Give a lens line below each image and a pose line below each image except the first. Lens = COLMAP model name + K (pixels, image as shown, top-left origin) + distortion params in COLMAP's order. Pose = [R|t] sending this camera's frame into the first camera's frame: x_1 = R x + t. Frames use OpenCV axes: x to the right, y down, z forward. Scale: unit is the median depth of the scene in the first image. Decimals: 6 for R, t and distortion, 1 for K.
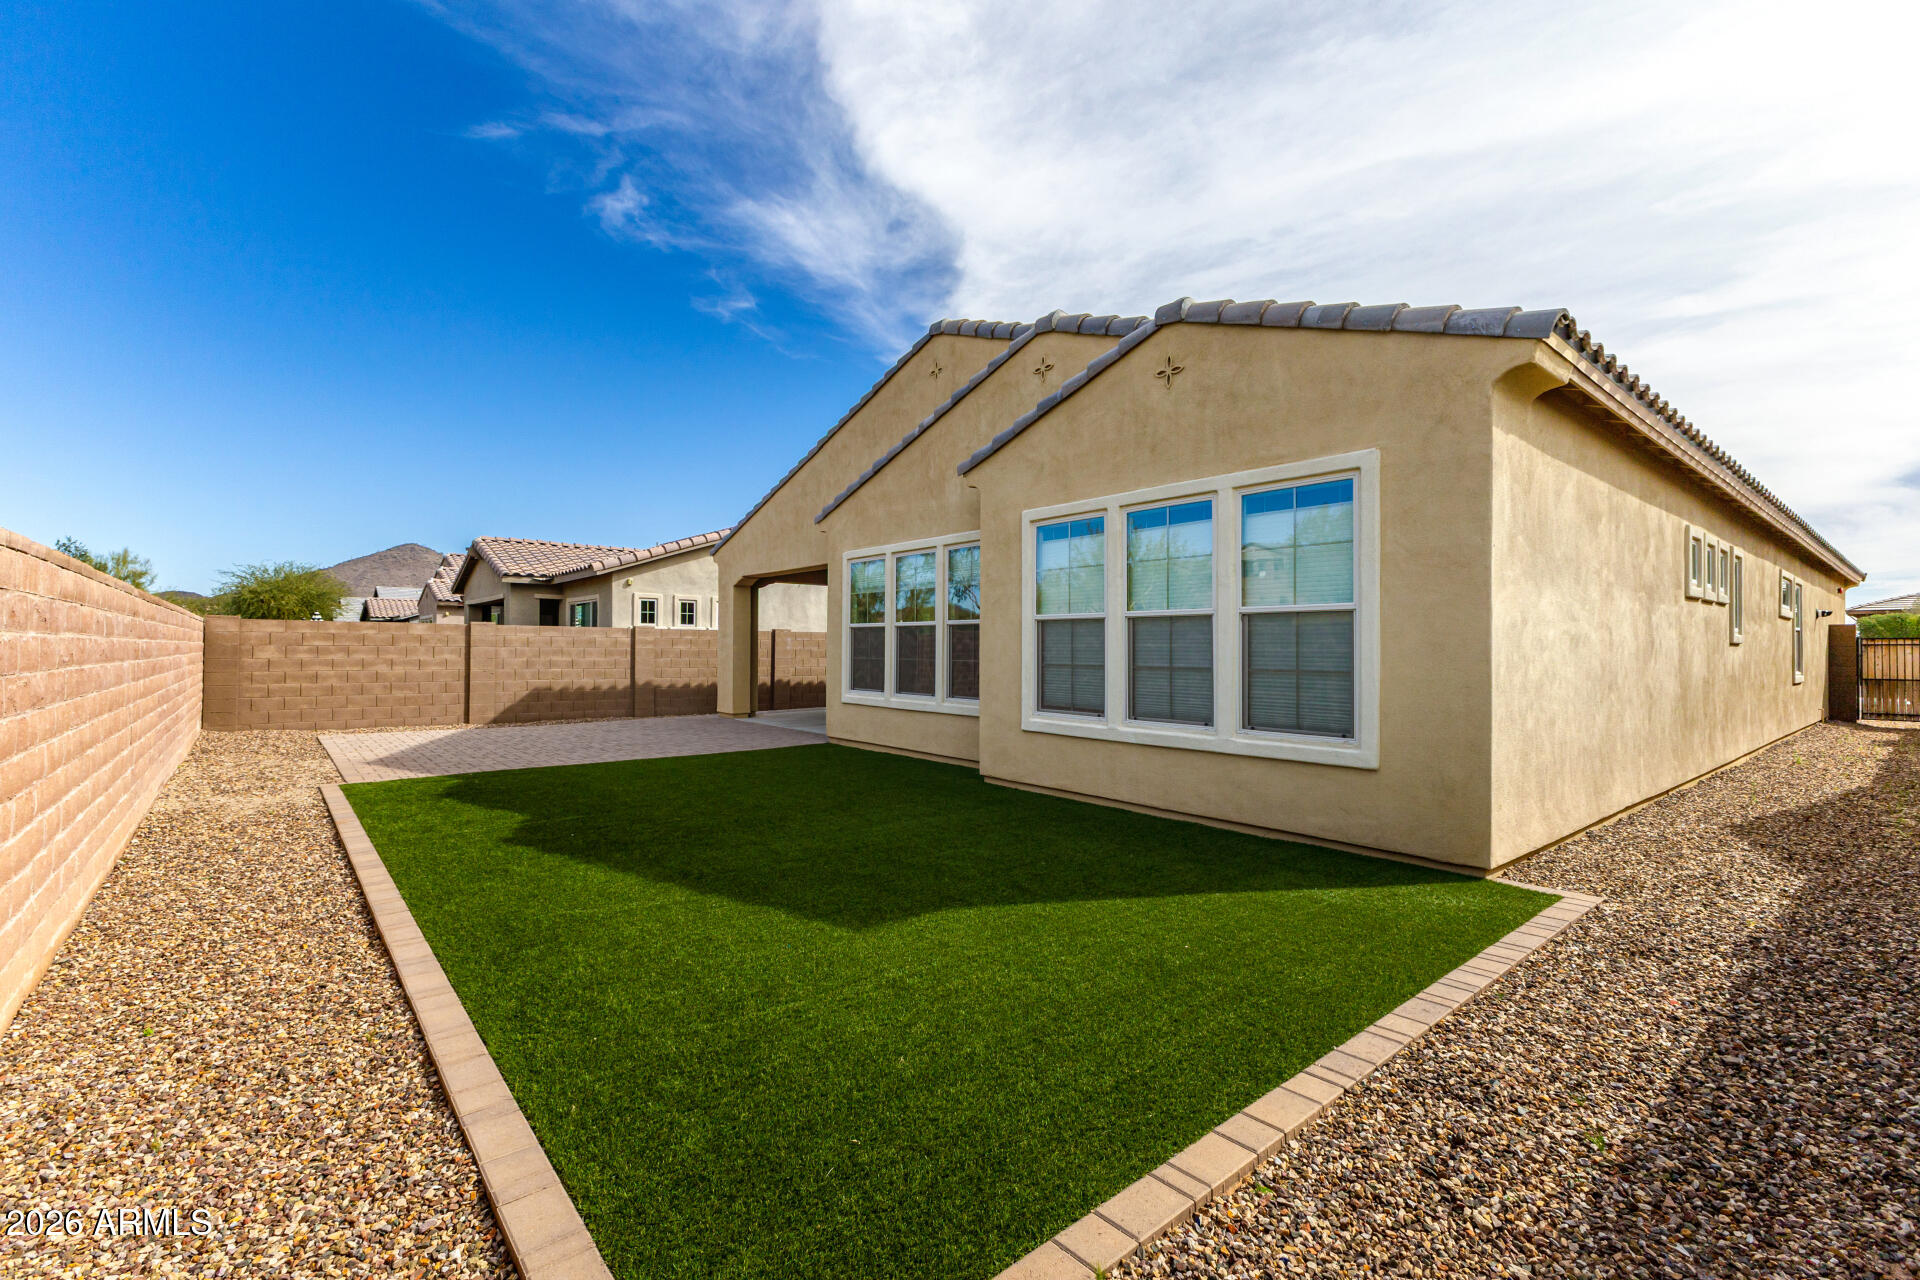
lens RADIAL K [[832.8, 0, 960.0], [0, 832.8, 640.0], [0, 0, 1]] dist [0.000174, 0.000032]
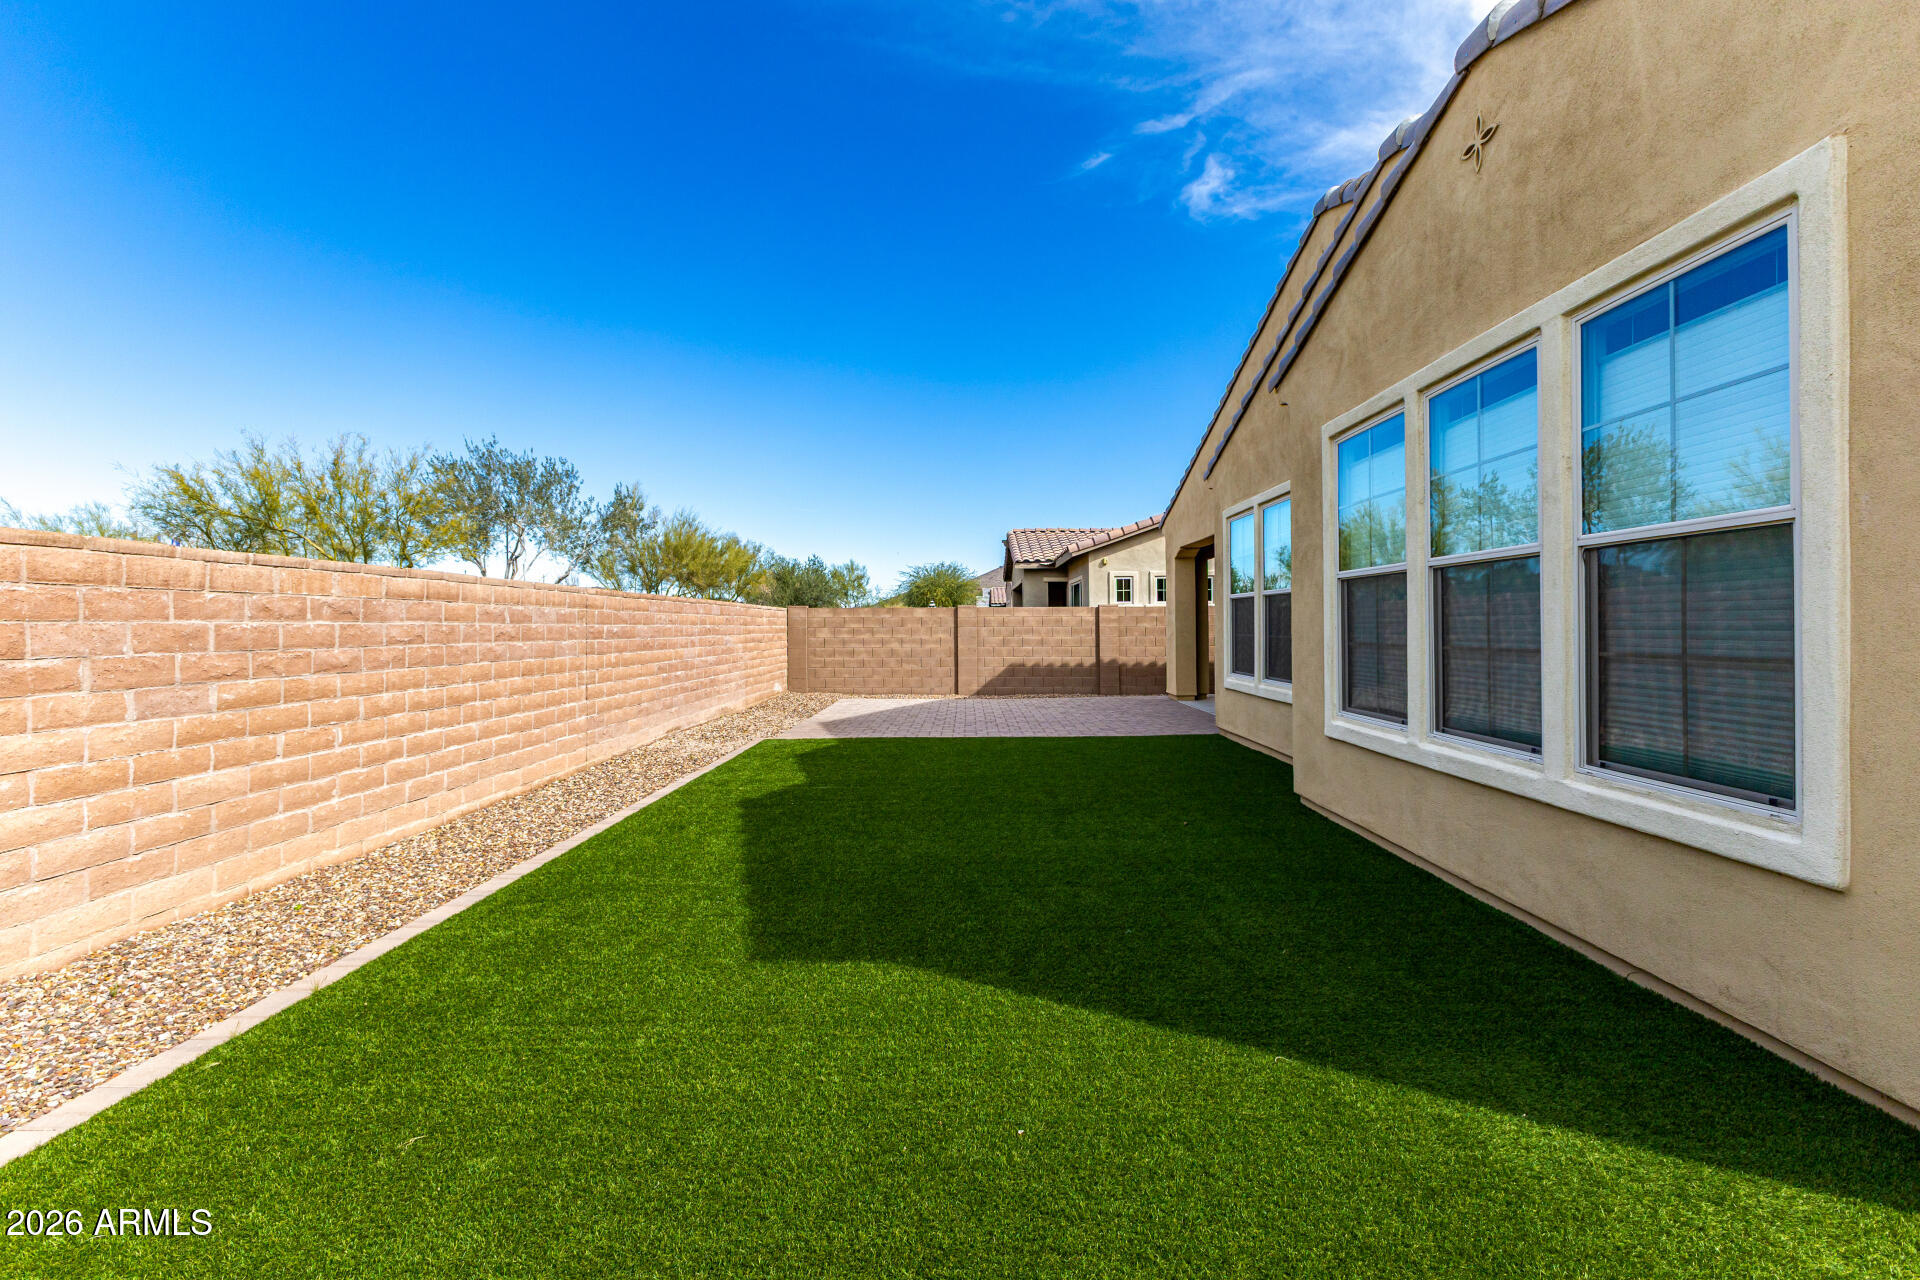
lens RADIAL K [[834.3, 0, 953.1], [0, 834.3, 631.0], [0, 0, 1]] dist [0.023279, -0.010254]
pose [[0.756233, -0.008870, -0.654243, 0.156747], [0.019168, 0.999779, 0.008601, 0.003593], [0.654022, -0.019045, 0.756236, 0.134061]]
